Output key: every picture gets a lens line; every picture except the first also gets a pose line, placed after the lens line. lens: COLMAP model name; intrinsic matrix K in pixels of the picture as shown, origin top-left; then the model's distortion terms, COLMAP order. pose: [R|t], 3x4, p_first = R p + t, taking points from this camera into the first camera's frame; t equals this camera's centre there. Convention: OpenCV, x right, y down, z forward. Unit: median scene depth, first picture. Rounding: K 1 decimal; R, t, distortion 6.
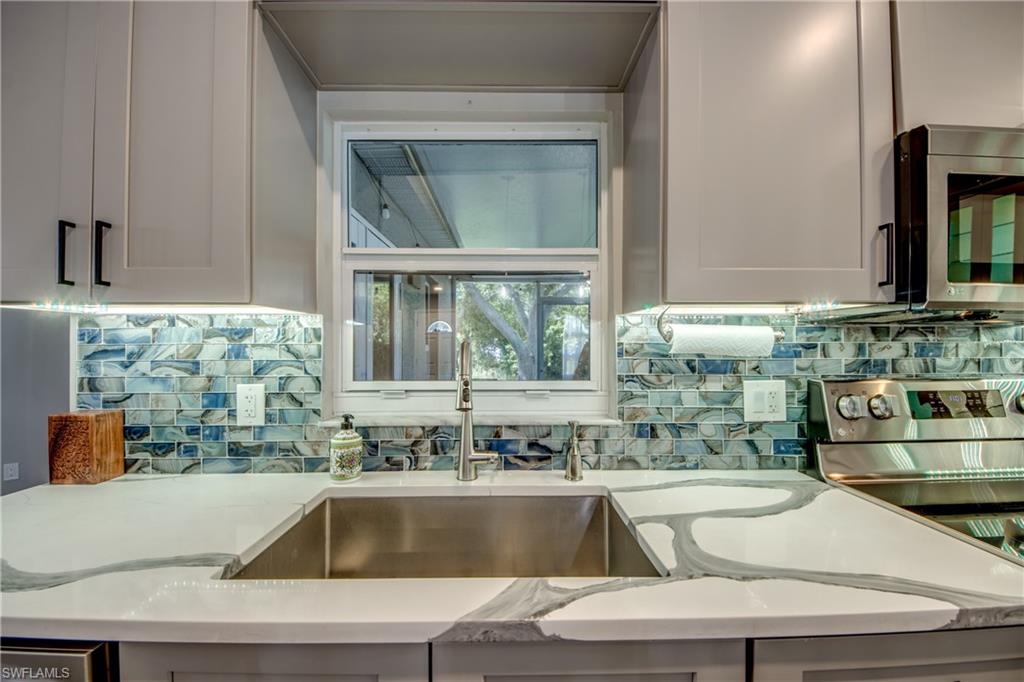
lens RADIAL K [[375.7, 0, 504.4], [0, 375.7, 343.8], [0, 0, 1]] dist [0.047598, -0.031513]
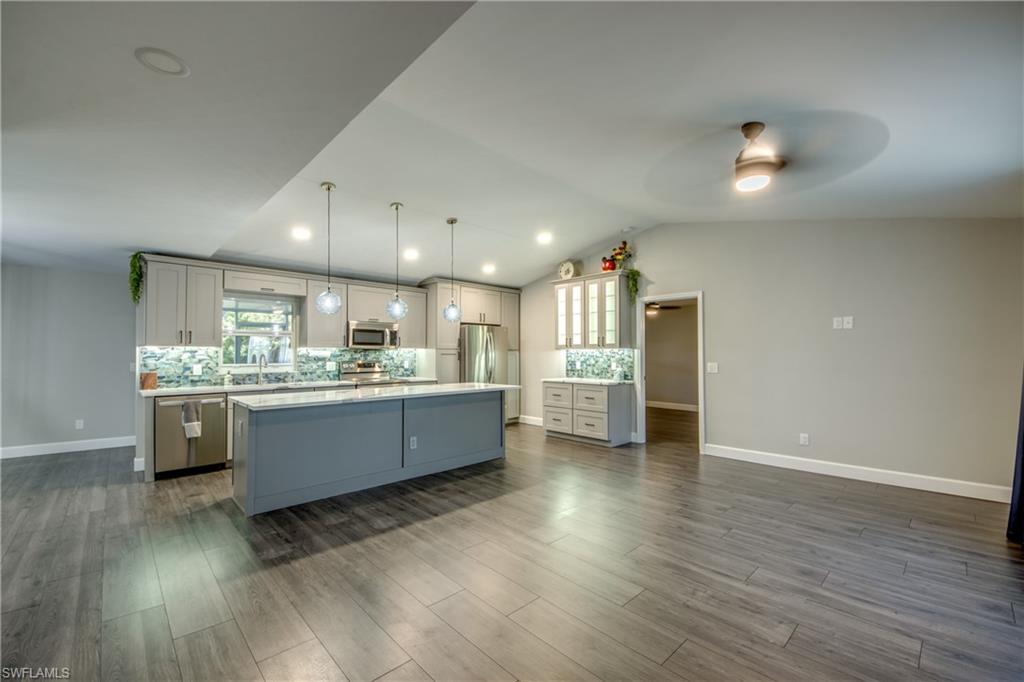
lens RADIAL K [[403.5, 0, 512.0], [0, 403.5, 341.0], [0, 0, 1]] dist [-0.013014, -0.000328]
pose [[0.739753, 0.020940, 0.672552, -1.051452], [-0.004960, 0.999658, -0.025669, -0.050459], [-0.672860, 0.015653, 0.739604, -4.318463]]
